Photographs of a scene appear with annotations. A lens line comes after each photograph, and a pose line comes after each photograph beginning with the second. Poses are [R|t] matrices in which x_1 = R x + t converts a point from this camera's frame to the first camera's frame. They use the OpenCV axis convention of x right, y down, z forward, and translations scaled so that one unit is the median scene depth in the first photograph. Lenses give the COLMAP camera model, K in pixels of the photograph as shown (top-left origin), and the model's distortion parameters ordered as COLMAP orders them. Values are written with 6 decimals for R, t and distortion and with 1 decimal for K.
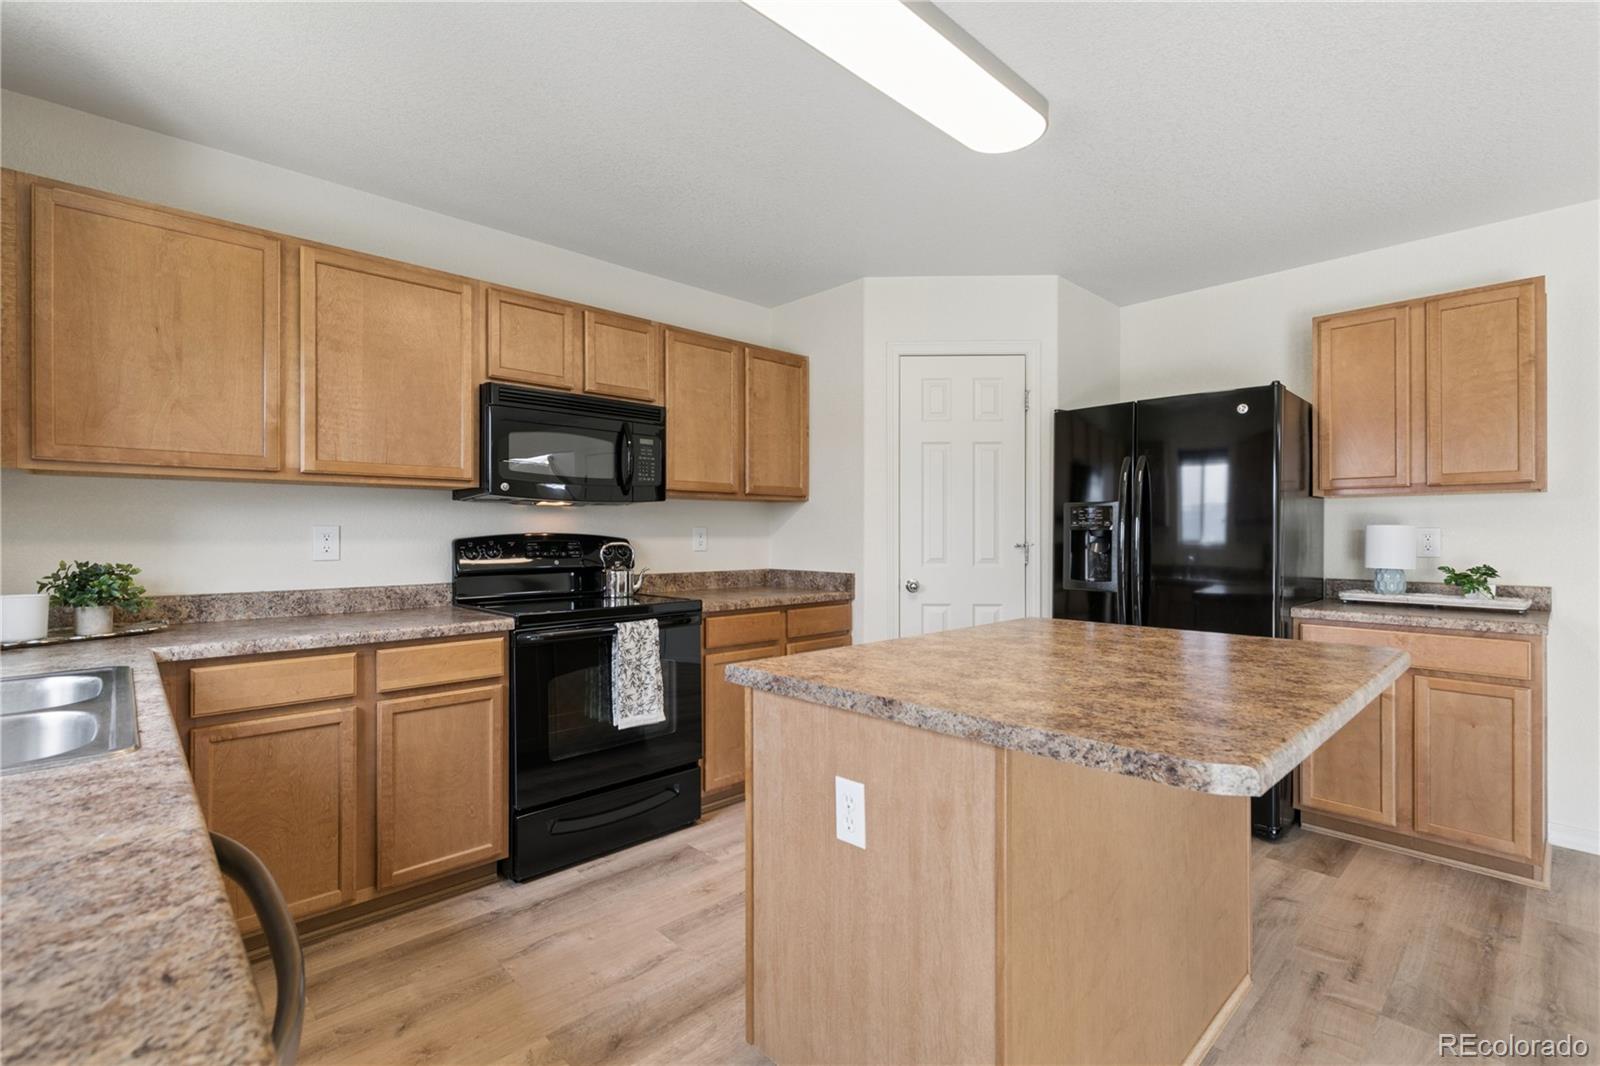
lens RADIAL K [[719.6, 0, 802.7], [0, 719.6, 532.2], [0, 0, 1]] dist [0.008784, -0.001159]
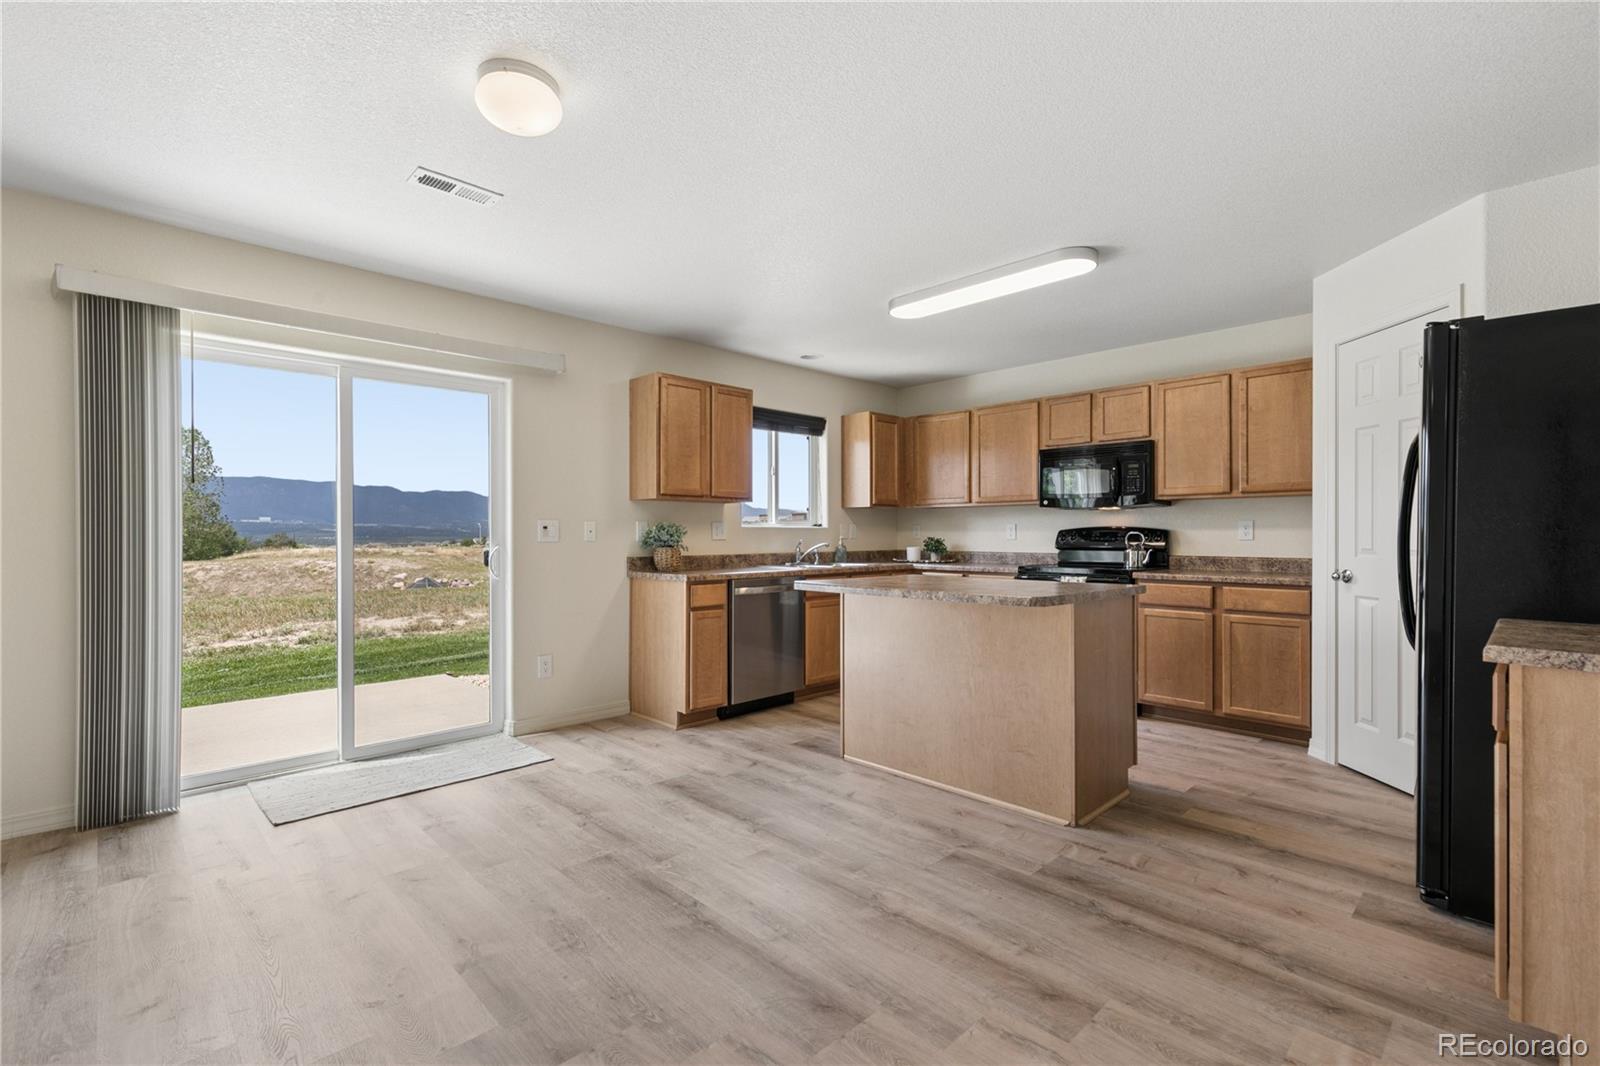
lens RADIAL K [[719.6, 0, 802.7], [0, 719.6, 532.2], [0, 0, 1]] dist [0.008784, -0.001159]
pose [[0.015873, -0.004159, -0.999865, 1.592414], [-0.001256, 0.999990, -0.004180, 0.027468], [0.999873, 0.001323, 0.015868, 0.339703]]
